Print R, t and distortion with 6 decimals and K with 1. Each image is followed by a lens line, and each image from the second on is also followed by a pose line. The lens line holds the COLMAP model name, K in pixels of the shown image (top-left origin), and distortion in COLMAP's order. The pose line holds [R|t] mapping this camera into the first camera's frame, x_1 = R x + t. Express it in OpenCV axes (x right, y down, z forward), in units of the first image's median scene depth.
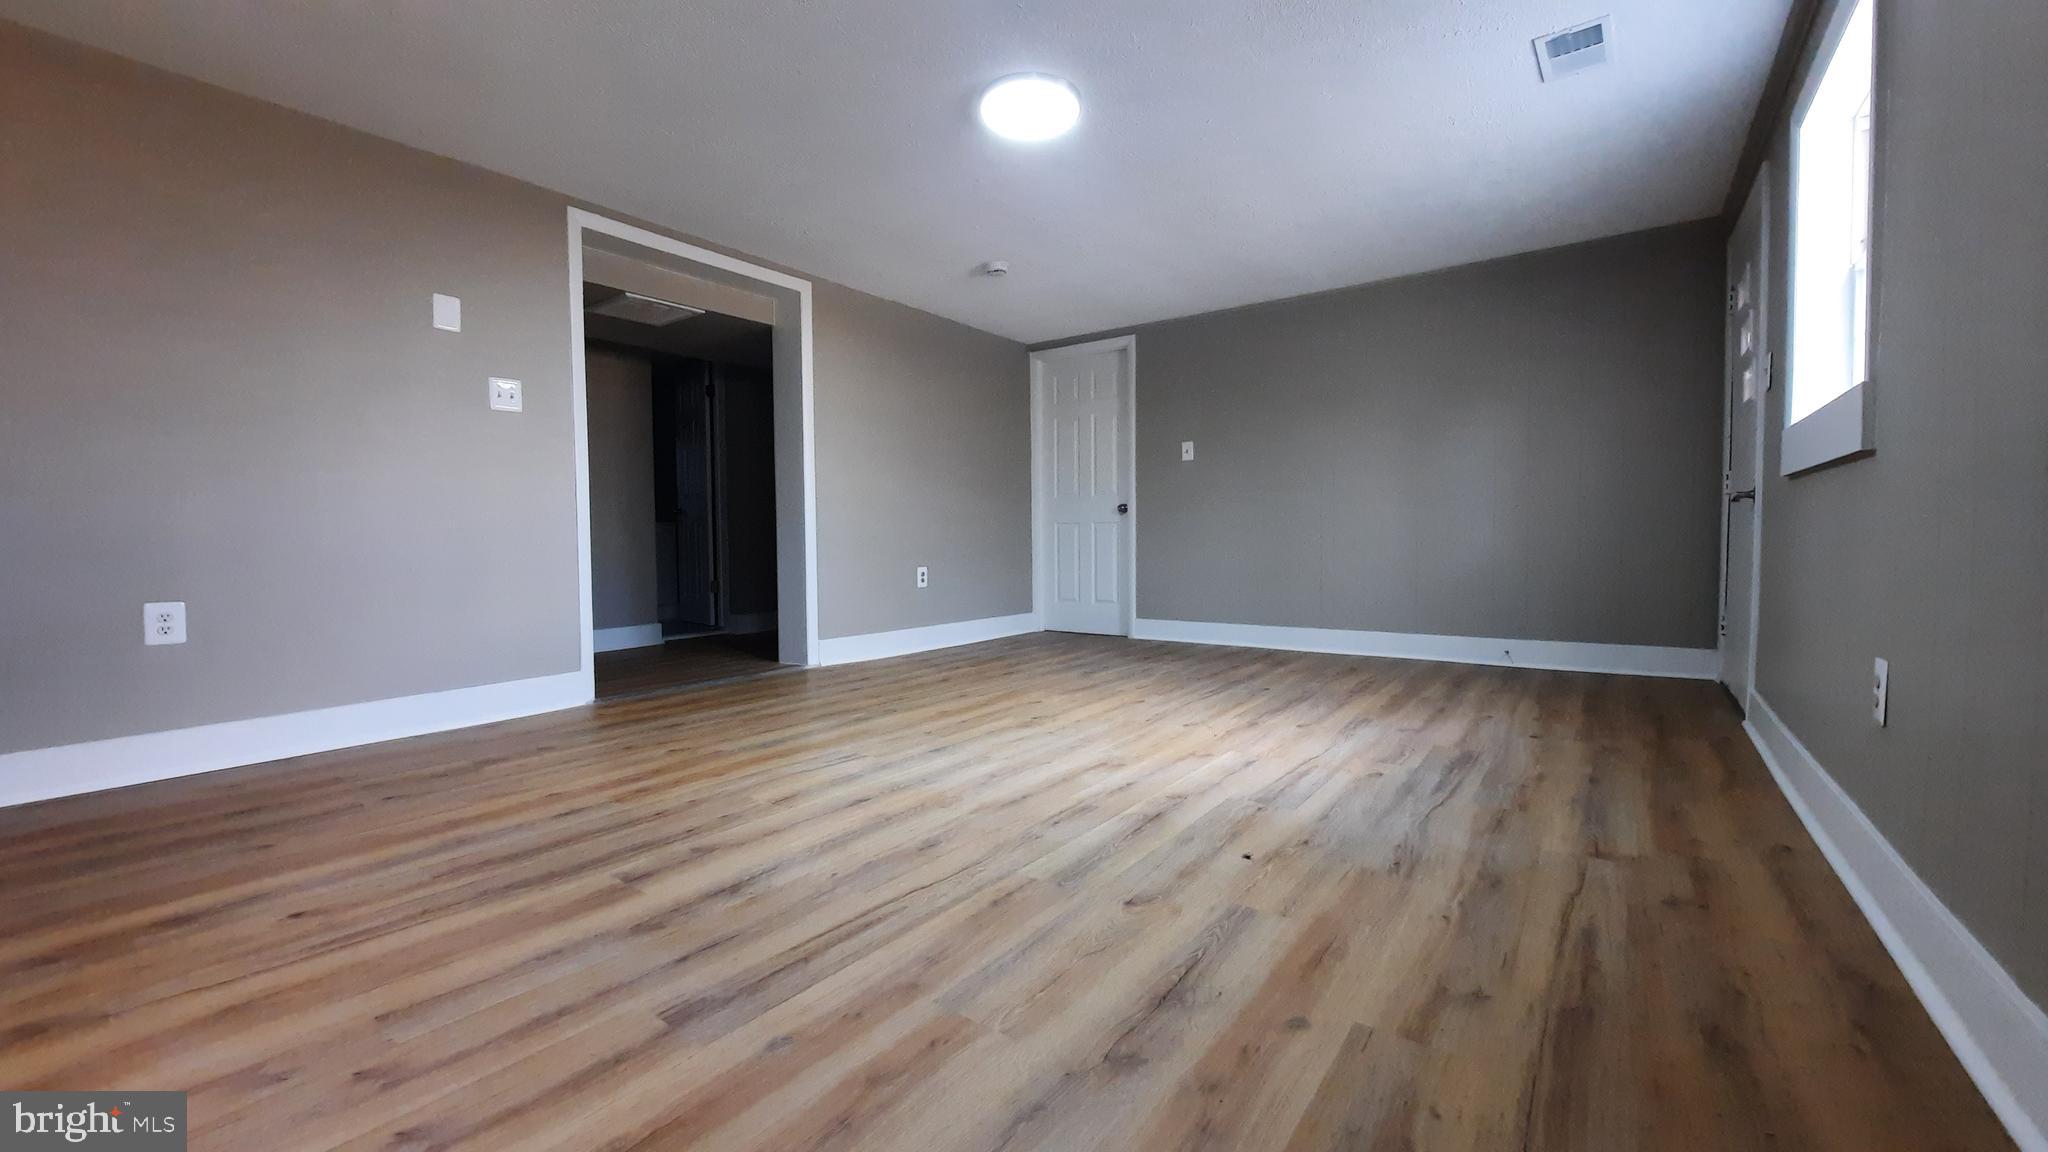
lens RADIAL K [[830.0, 0, 1016.4], [0, 830.0, 577.3], [0, 0, 1]] dist [-0.003013, -0.000253]
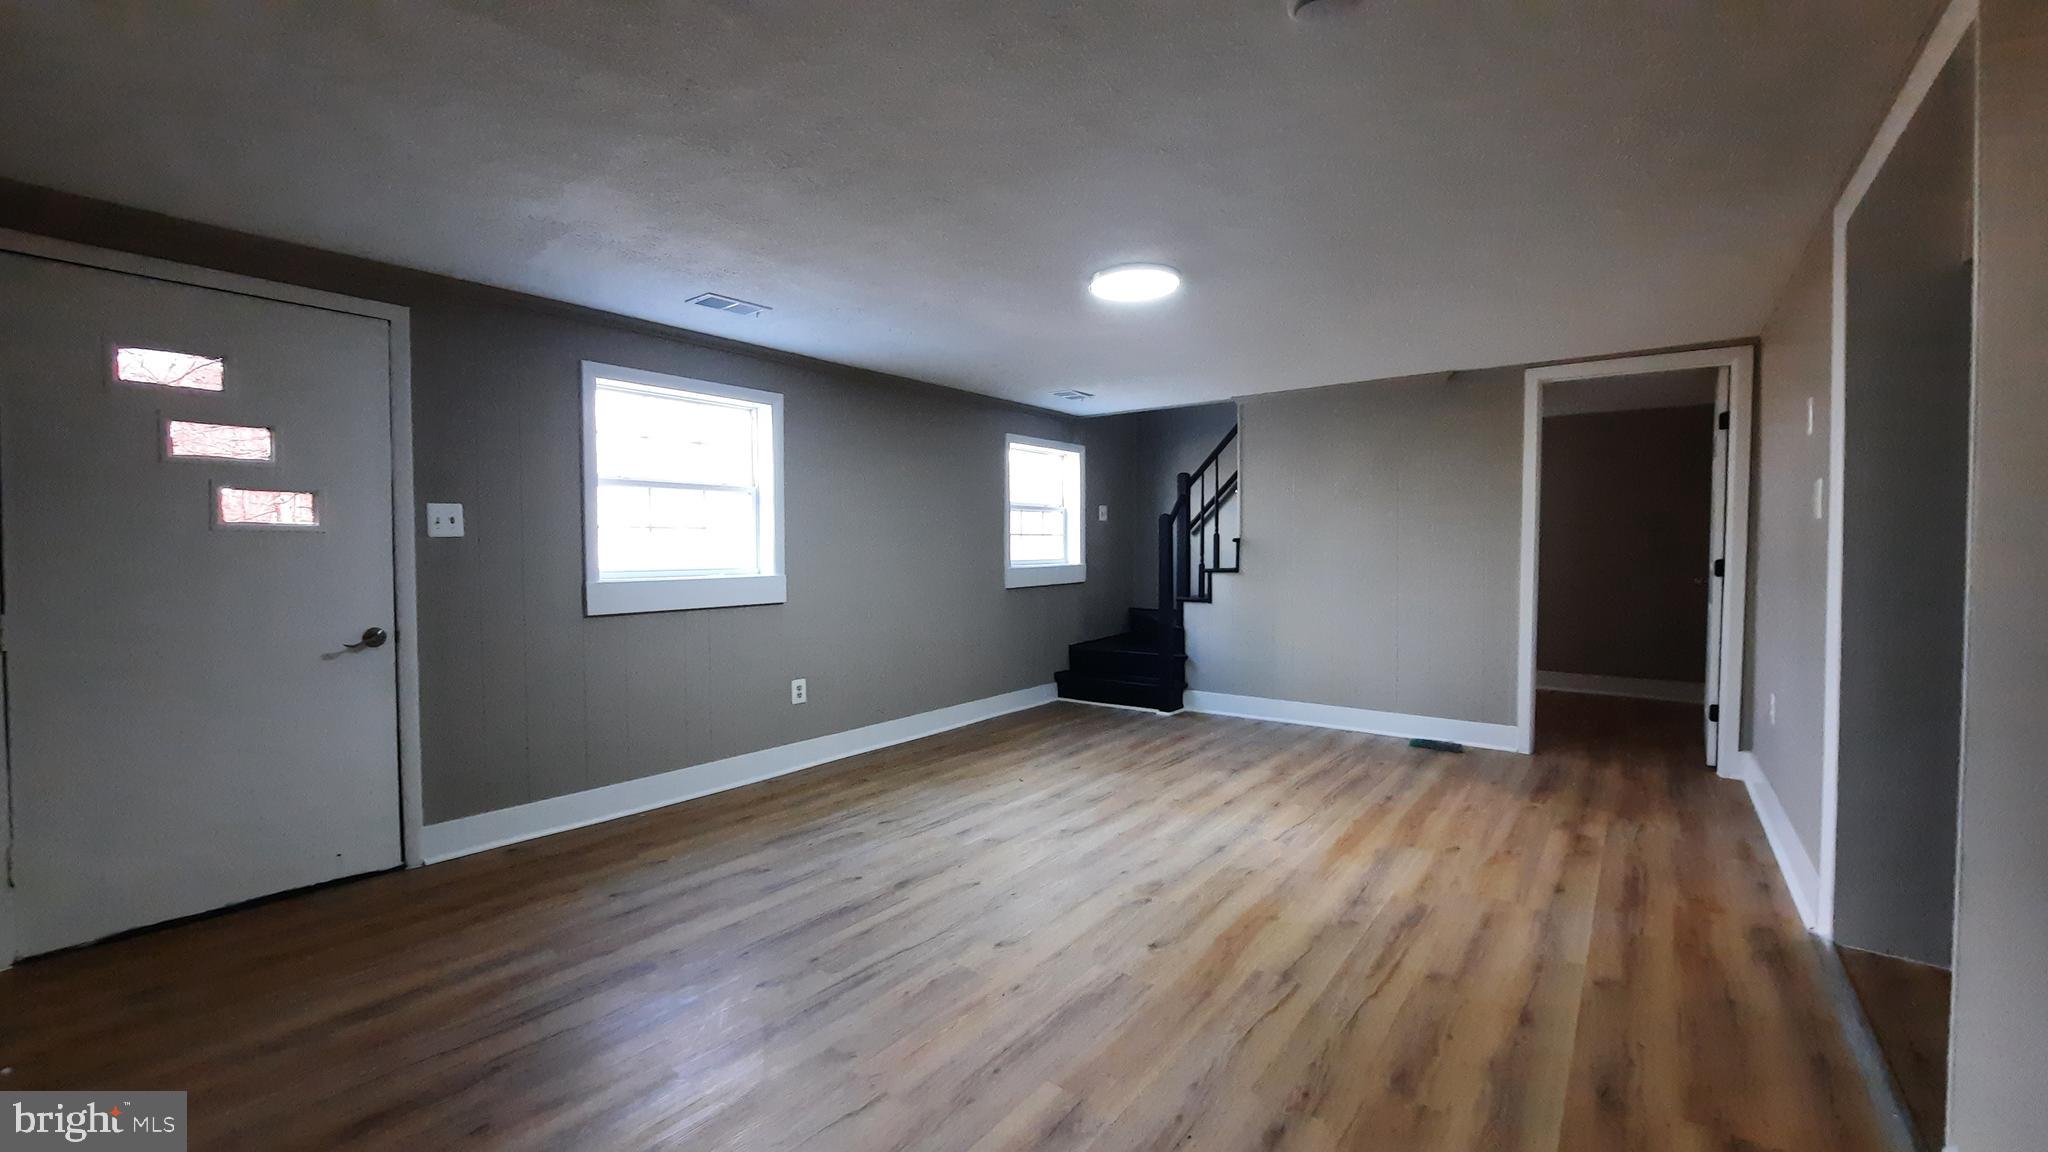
lens RADIAL K [[830.0, 0, 1027.2], [0, 830.0, 573.5], [0, 0, 1]] dist [-0.003013, -0.000253]
pose [[-0.999715, 0.011851, 0.020709, 0.202217], [0.013446, 0.996811, 0.078662, -0.373392], [-0.019711, 0.078918, -0.996686, 3.038362]]
